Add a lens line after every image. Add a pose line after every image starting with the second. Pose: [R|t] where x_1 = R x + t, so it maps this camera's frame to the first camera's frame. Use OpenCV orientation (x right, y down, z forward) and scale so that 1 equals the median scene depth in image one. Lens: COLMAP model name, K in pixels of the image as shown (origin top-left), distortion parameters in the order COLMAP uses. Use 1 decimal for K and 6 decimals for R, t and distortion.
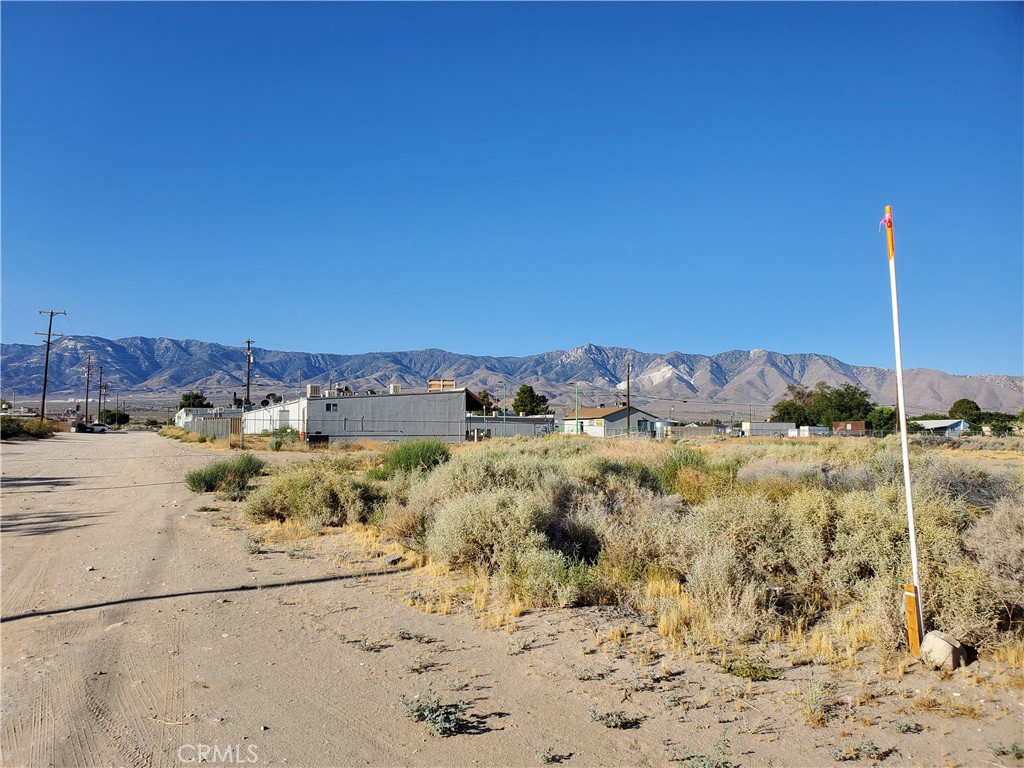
lens RADIAL K [[808.9, 0, 483.7], [0, 808.9, 372.9], [0, 0, 1]] dist [0.037344, -0.048402]
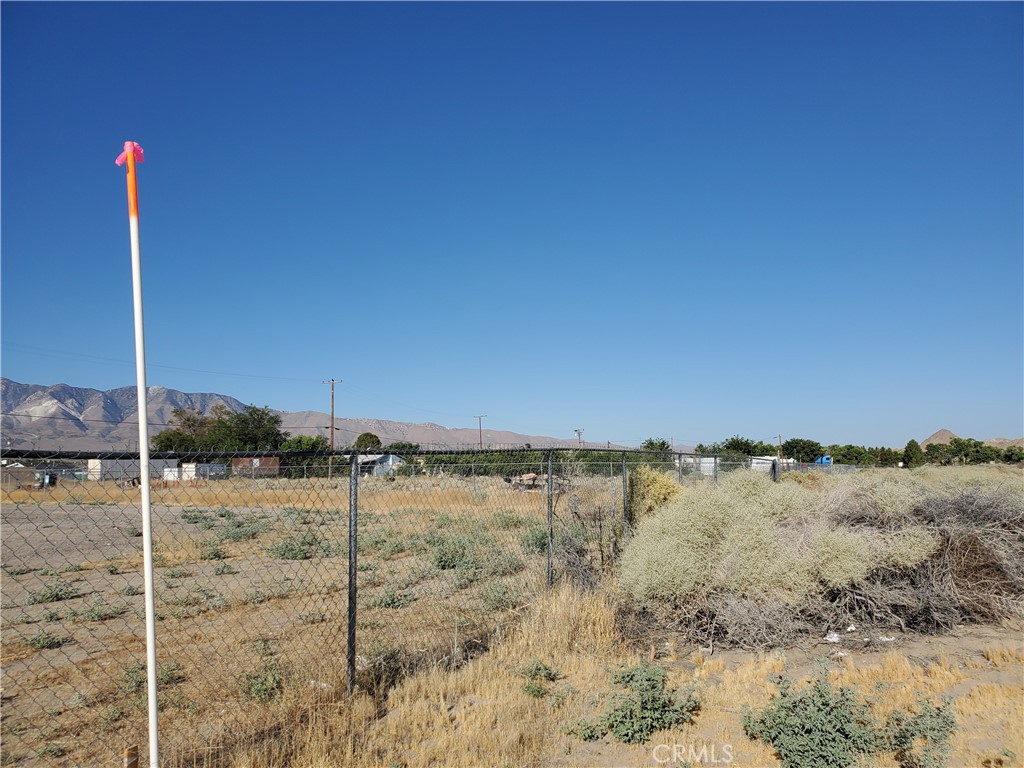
lens RADIAL K [[808.9, 0, 509.0], [0, 808.9, 393.3], [0, 0, 1]] dist [0.037344, -0.048402]
pose [[0.742095, 0.044657, 0.668806, 0.108268], [-0.028949, 0.998982, -0.034583, 0.018053], [-0.669669, 0.006303, 0.742633, 0.255297]]
